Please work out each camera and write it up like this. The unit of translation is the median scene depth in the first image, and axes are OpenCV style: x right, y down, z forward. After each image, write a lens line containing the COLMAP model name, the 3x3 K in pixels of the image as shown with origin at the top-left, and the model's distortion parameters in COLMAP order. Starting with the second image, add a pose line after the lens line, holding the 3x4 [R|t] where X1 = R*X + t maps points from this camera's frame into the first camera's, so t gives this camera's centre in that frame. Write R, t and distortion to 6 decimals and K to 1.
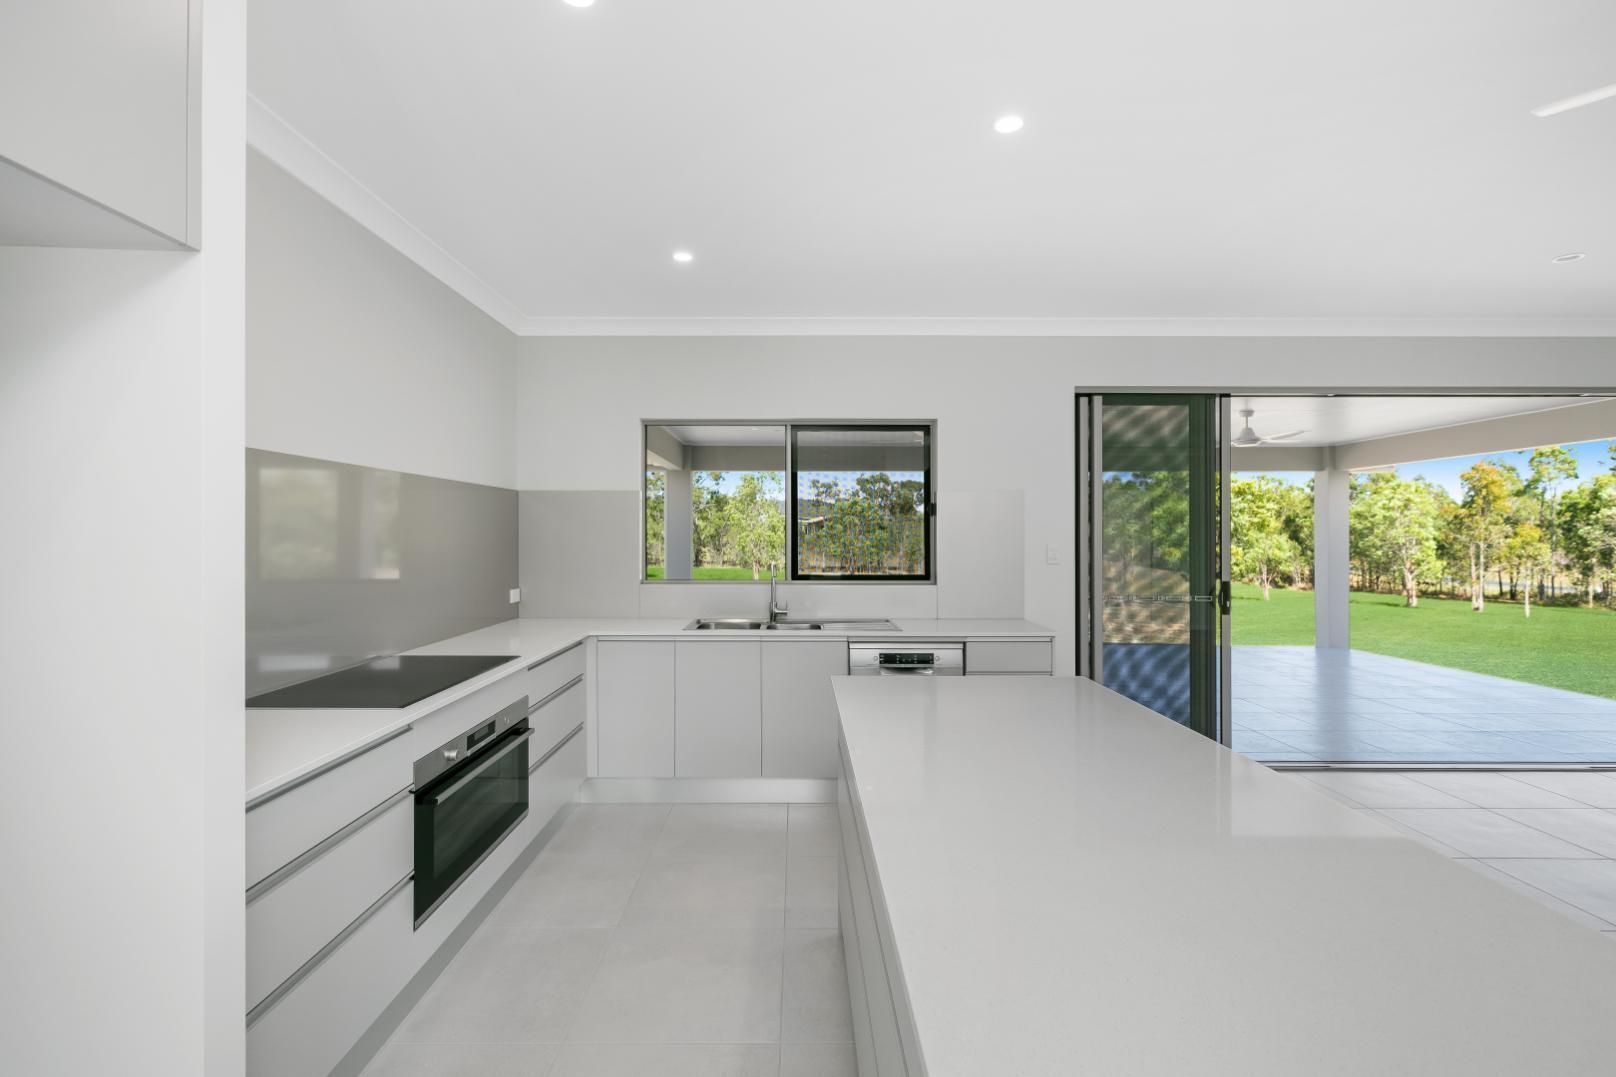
lens RADIAL K [[760.0, 0, 796.4], [0, 760.0, 532.8], [0, 0, 1]] dist [0.000226, 0.000360]
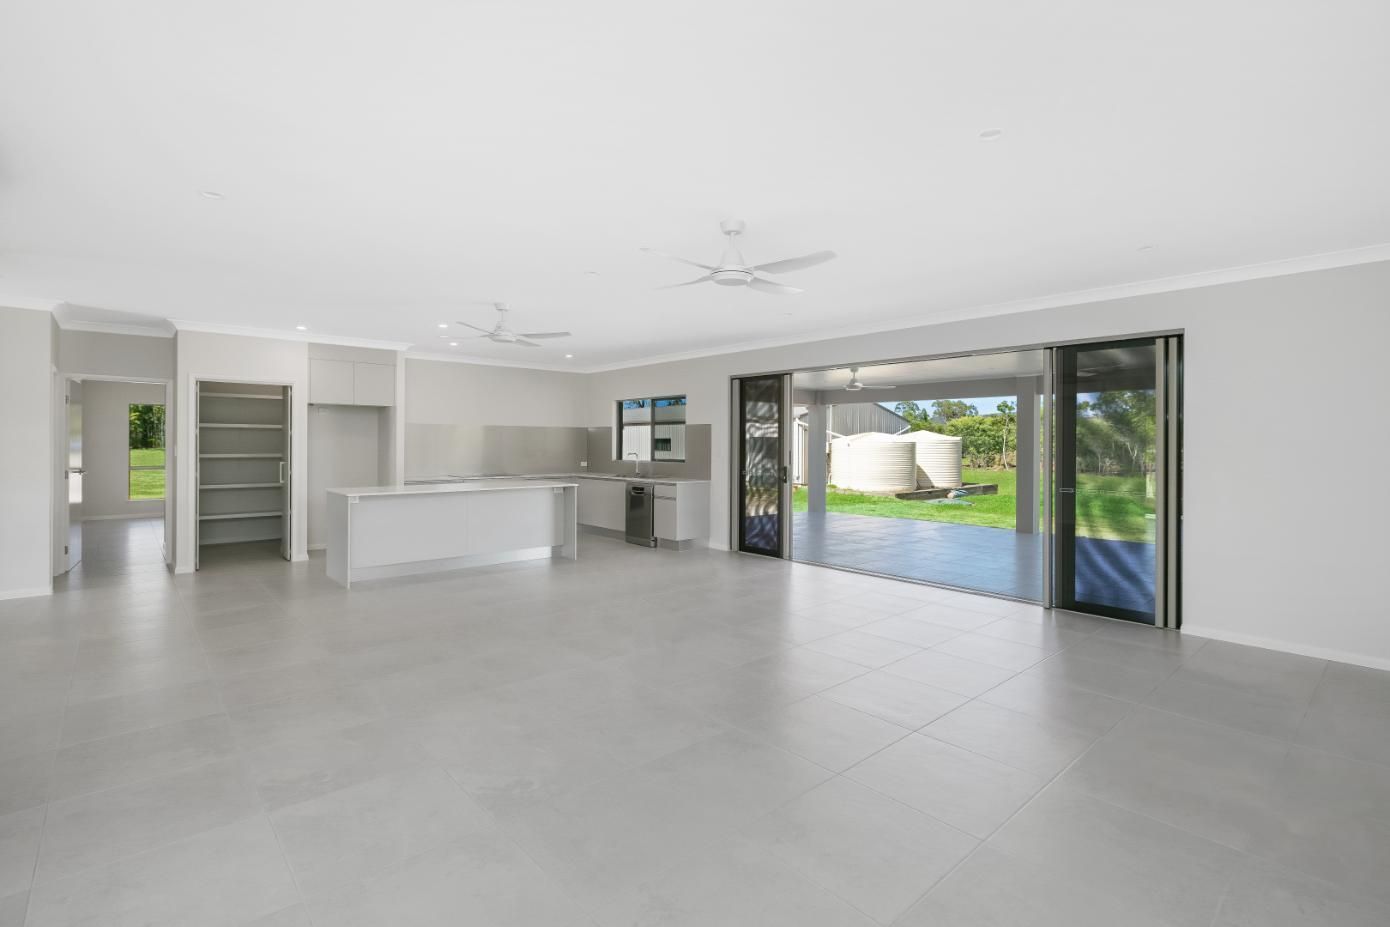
lens RADIAL K [[653.7, 0, 680.9], [0, 653.7, 443.9], [0, 0, 1]] dist [0.000226, 0.000360]
pose [[0.661044, 0.002376, -0.750343, 1.688660], [0.000730, 0.999992, 0.003810, -0.002480], [0.750347, -0.003066, 0.661037, -0.355786]]
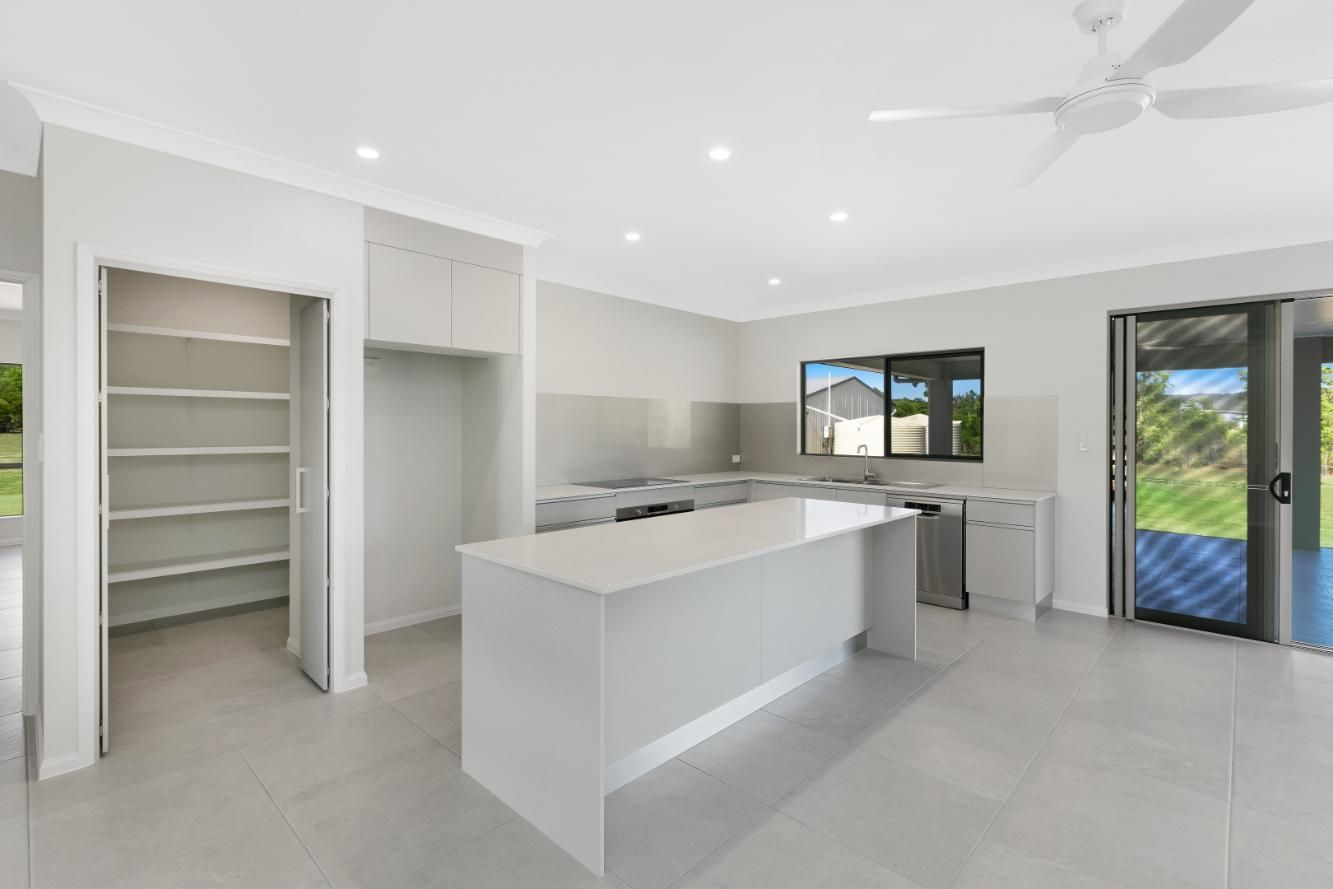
lens RADIAL K [[626.9, 0, 667.3], [0, 626.9, 431.3], [0, 0, 1]] dist [0.000226, 0.000360]
pose [[0.724485, 0.011466, -0.689195, 0.553295], [-0.003674, 0.999912, 0.012773, -0.003699], [0.689280, -0.006722, 0.724464, -0.251885]]
